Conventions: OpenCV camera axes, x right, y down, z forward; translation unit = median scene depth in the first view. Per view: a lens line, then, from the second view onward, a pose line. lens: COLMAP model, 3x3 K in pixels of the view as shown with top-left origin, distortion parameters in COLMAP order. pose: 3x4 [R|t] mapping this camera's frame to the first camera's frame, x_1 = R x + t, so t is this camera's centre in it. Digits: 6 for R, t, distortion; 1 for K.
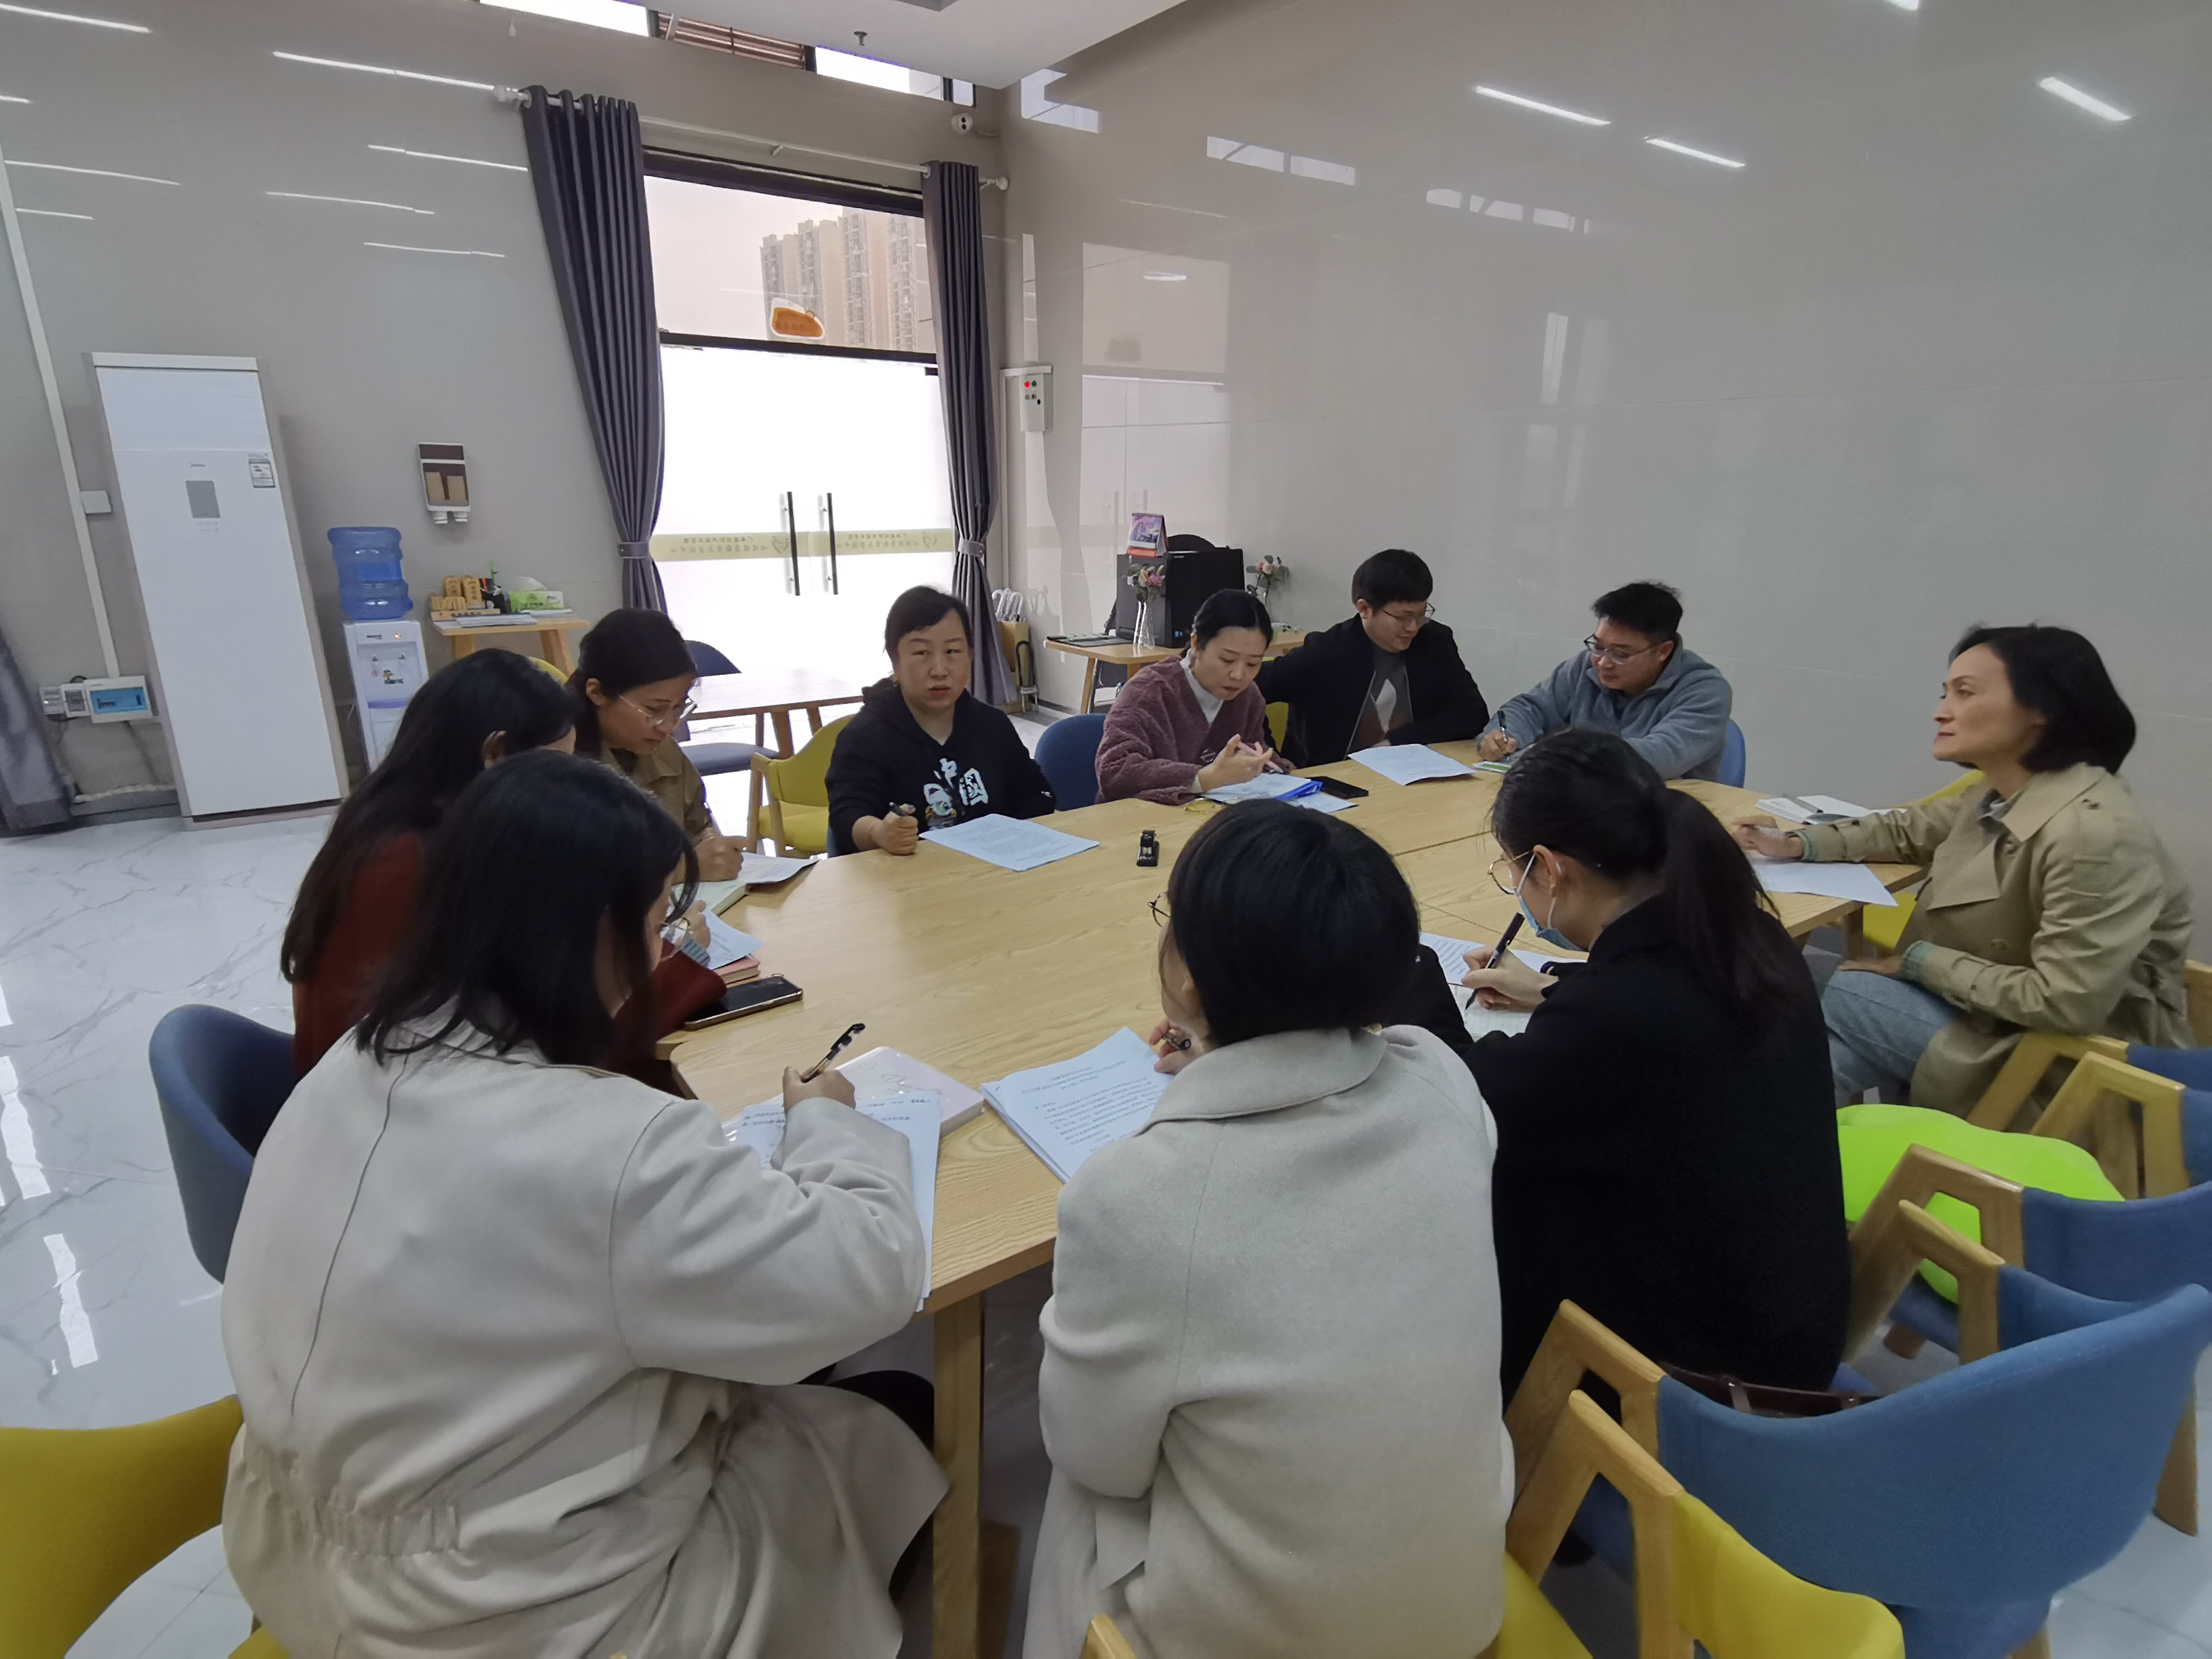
lens RADIAL K [[1151.1, 0, 1106.8], [0, 1151.1, 832.7], [0, 0, 1]] dist [0.001085, 0.000587]
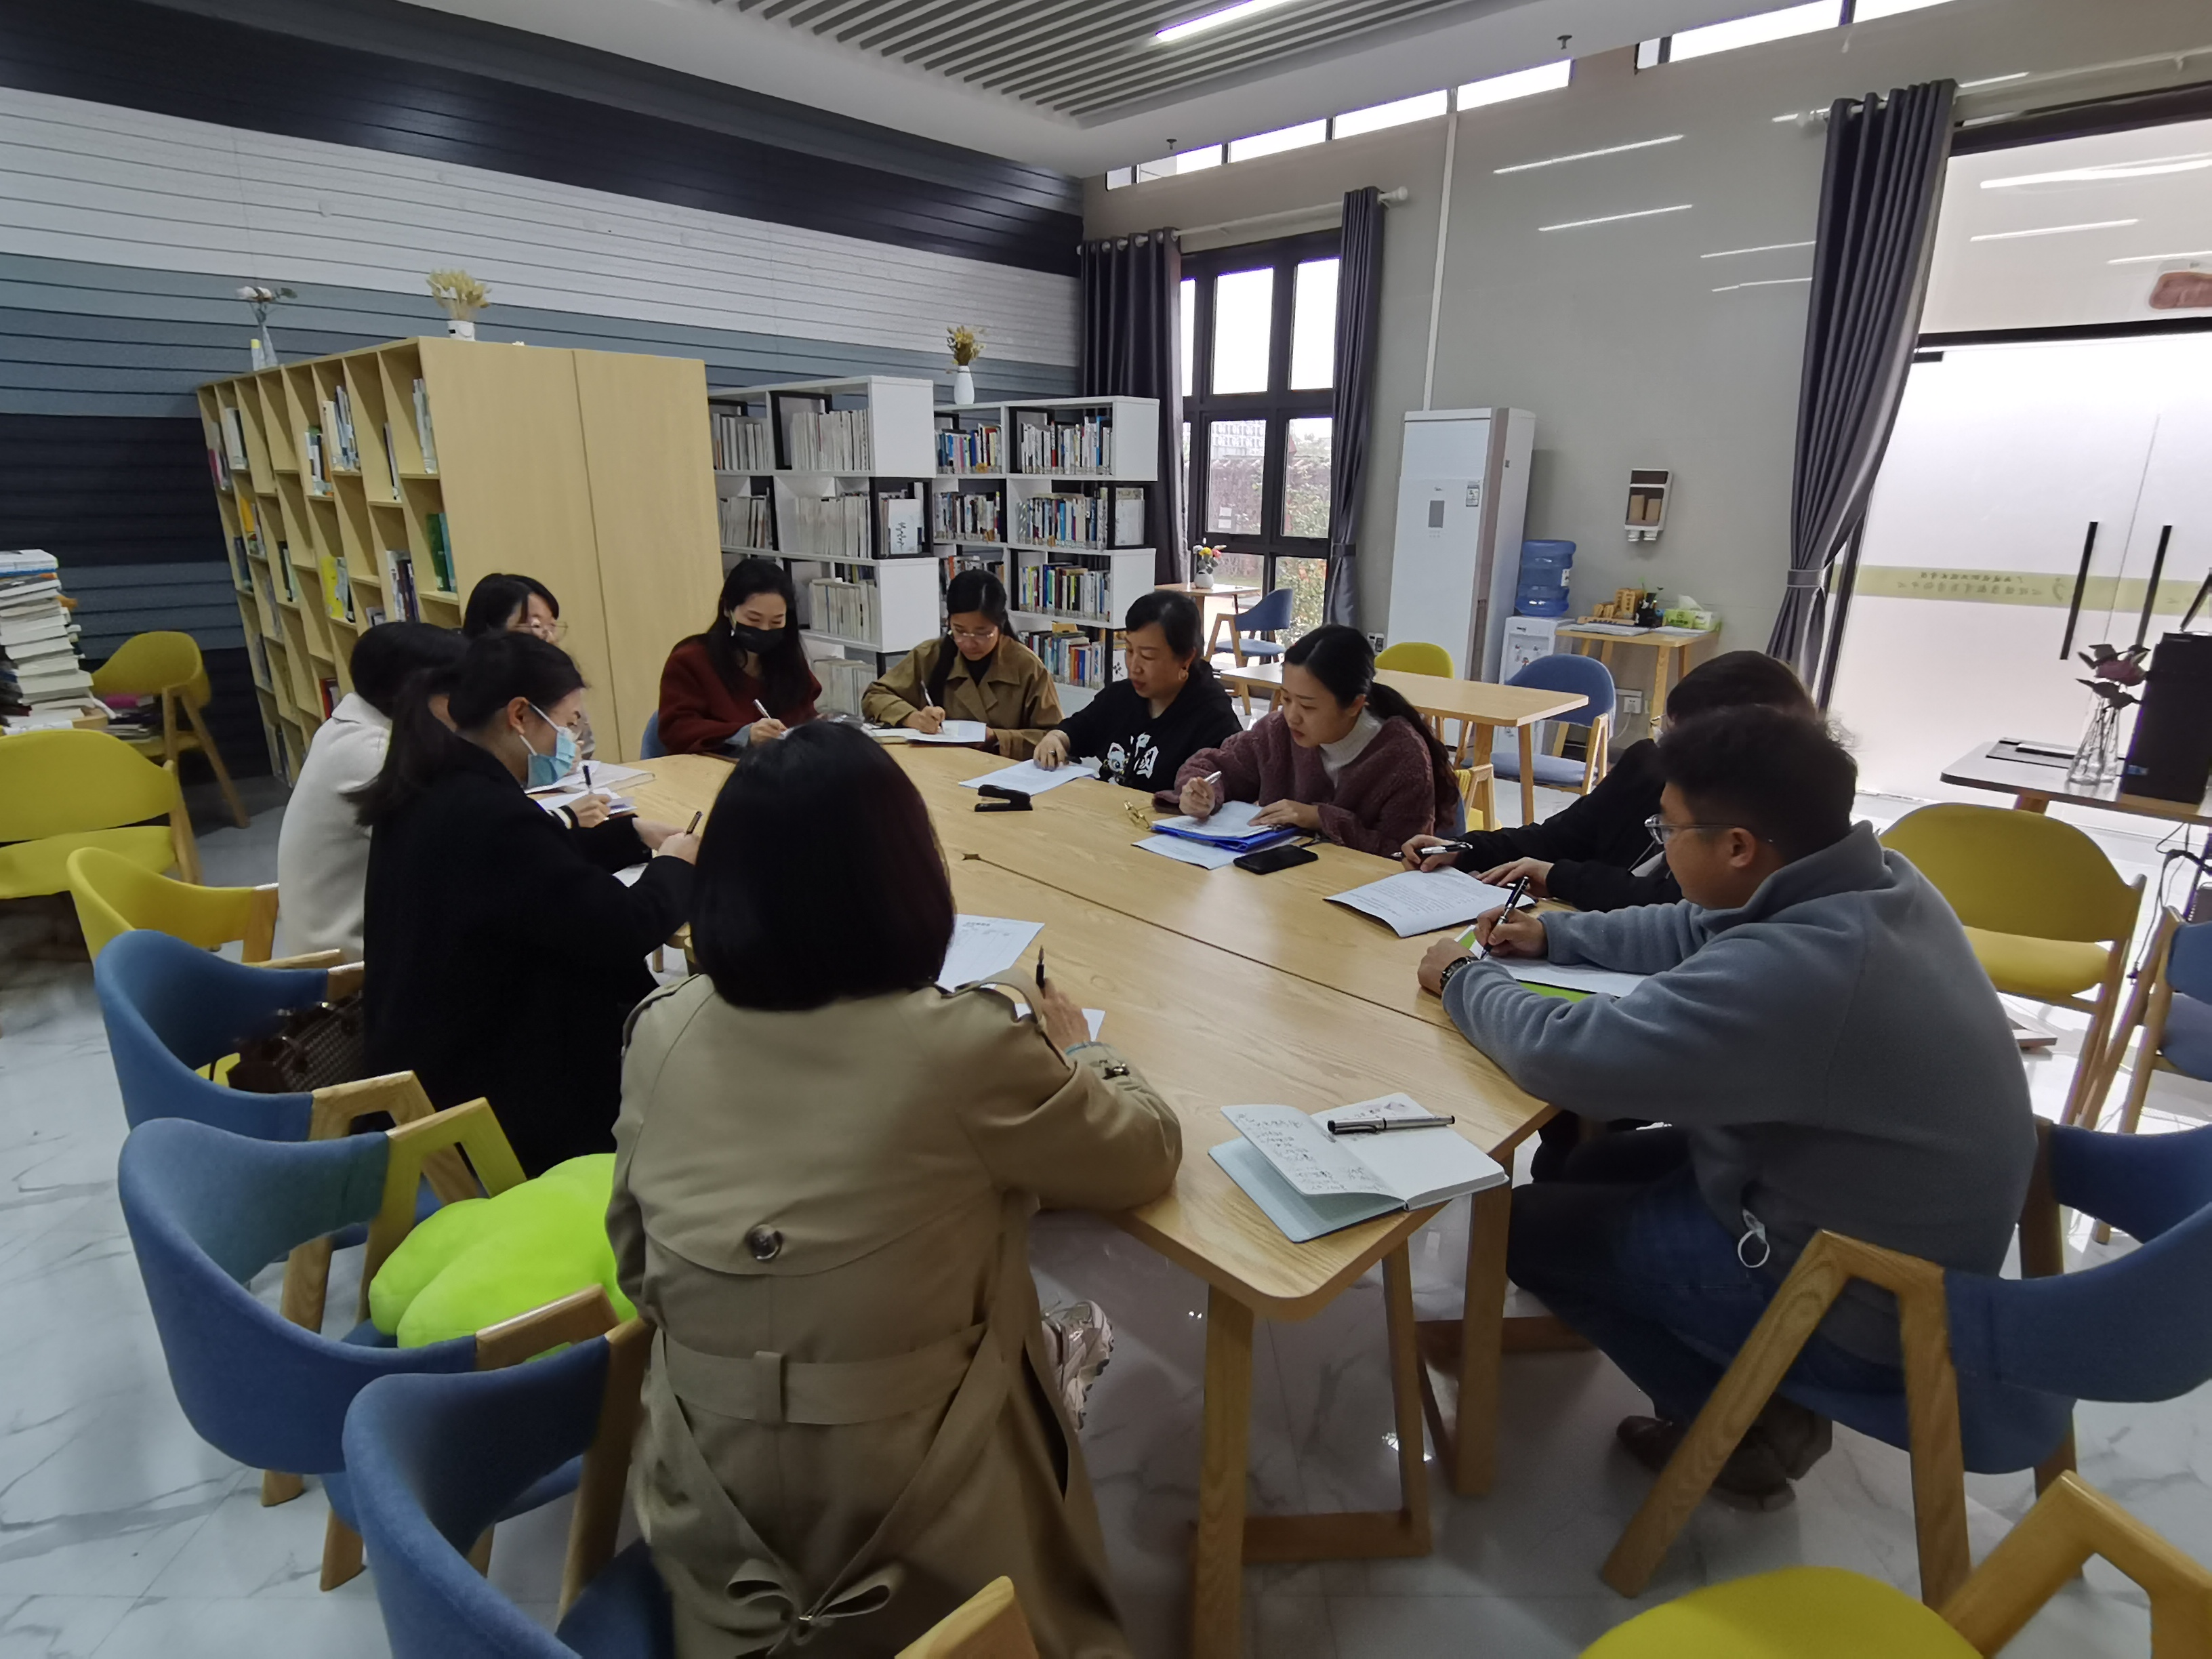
lens RADIAL K [[1151.1, 0, 1107.5], [0, 1151.1, 828.9], [0, 0, 1]] dist [0.001085, 0.000587]
pose [[0.183770, 0.273962, -0.944020, 0.454168], [-0.297454, 0.930848, 0.212235, -0.096650], [0.936883, 0.241800, 0.252553, 0.318037]]
